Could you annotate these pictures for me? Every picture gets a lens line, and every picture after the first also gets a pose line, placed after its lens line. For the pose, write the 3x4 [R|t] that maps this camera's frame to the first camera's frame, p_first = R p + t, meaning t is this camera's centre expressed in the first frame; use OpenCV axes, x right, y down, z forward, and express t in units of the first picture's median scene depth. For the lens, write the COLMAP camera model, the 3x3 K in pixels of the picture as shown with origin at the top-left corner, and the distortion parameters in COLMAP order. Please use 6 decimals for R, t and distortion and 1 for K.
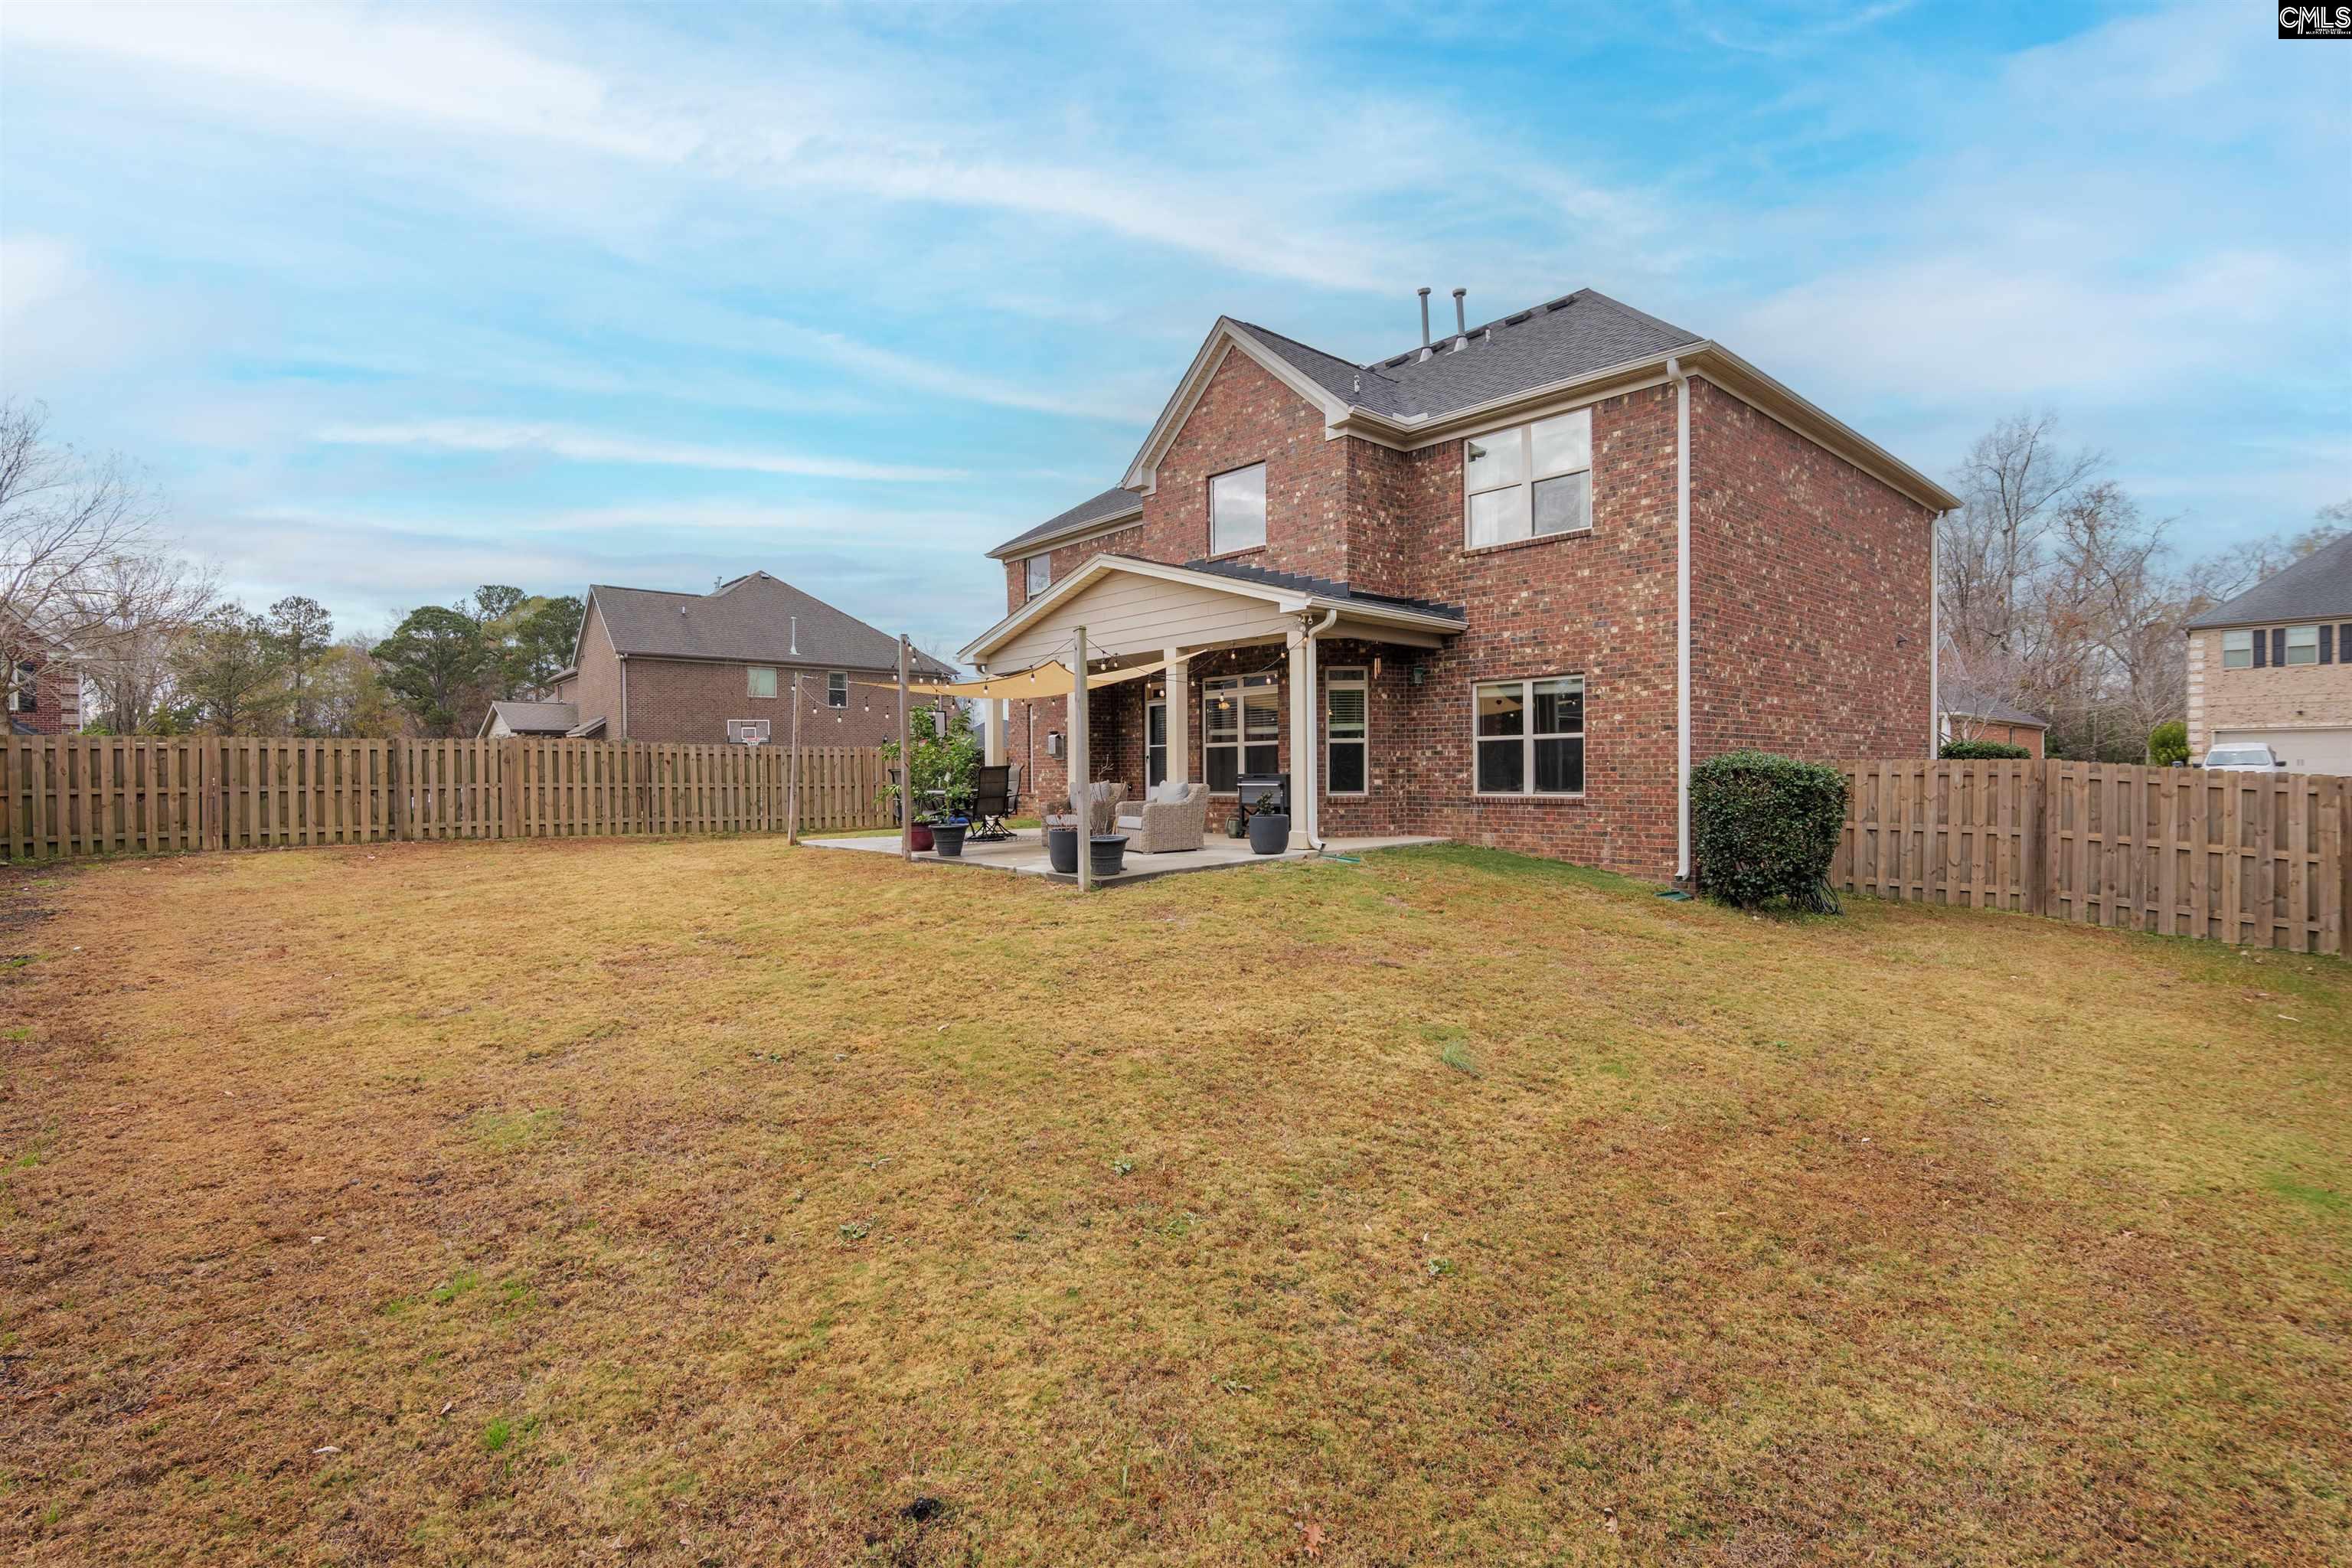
lens RADIAL K [[1089.5, 0, 1168.4], [0, 1089.5, 785.0], [0, 0, 1]] dist [-0.019227, 0.001733]
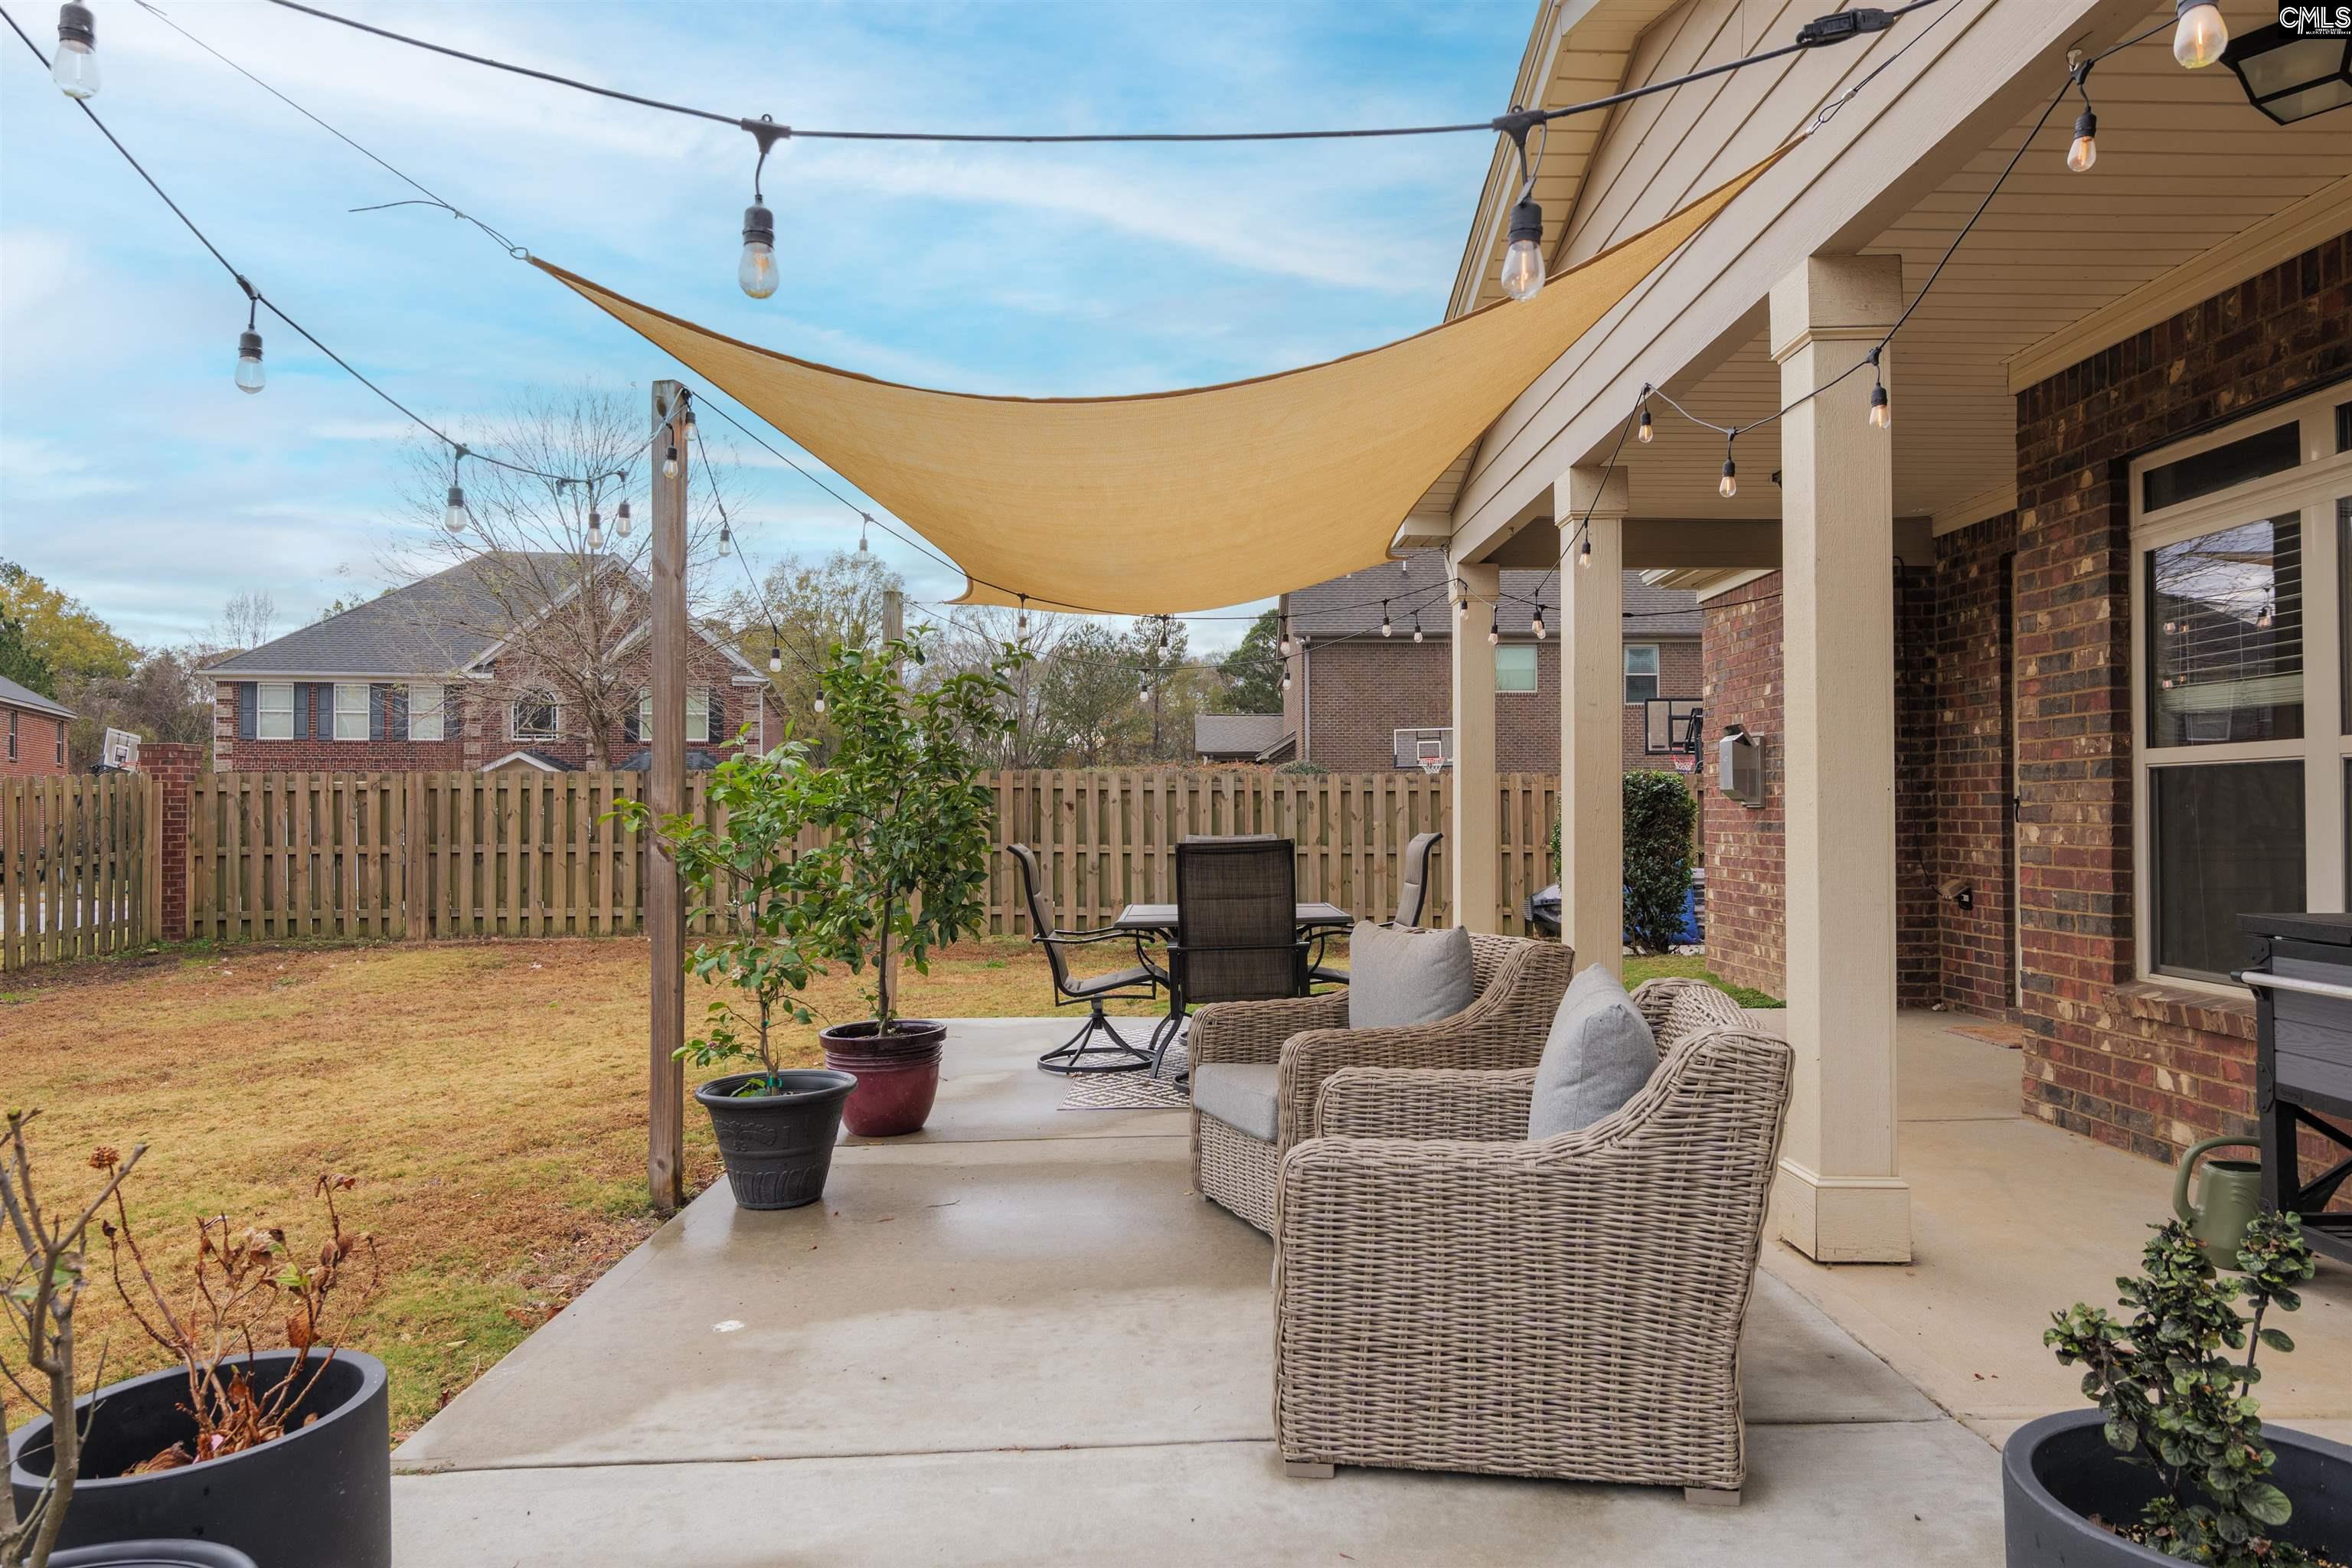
lens RADIAL K [[1459.0, 0, 1176.0], [0, 1459.0, 792.5], [0, 0, 1]] dist [0.004076, 0.000621]
pose [[0.753855, -0.002620, -0.657036, 0.074022], [-0.009723, 0.999838, -0.015143, -0.021086], [0.656969, 0.017803, 0.753707, 0.589450]]
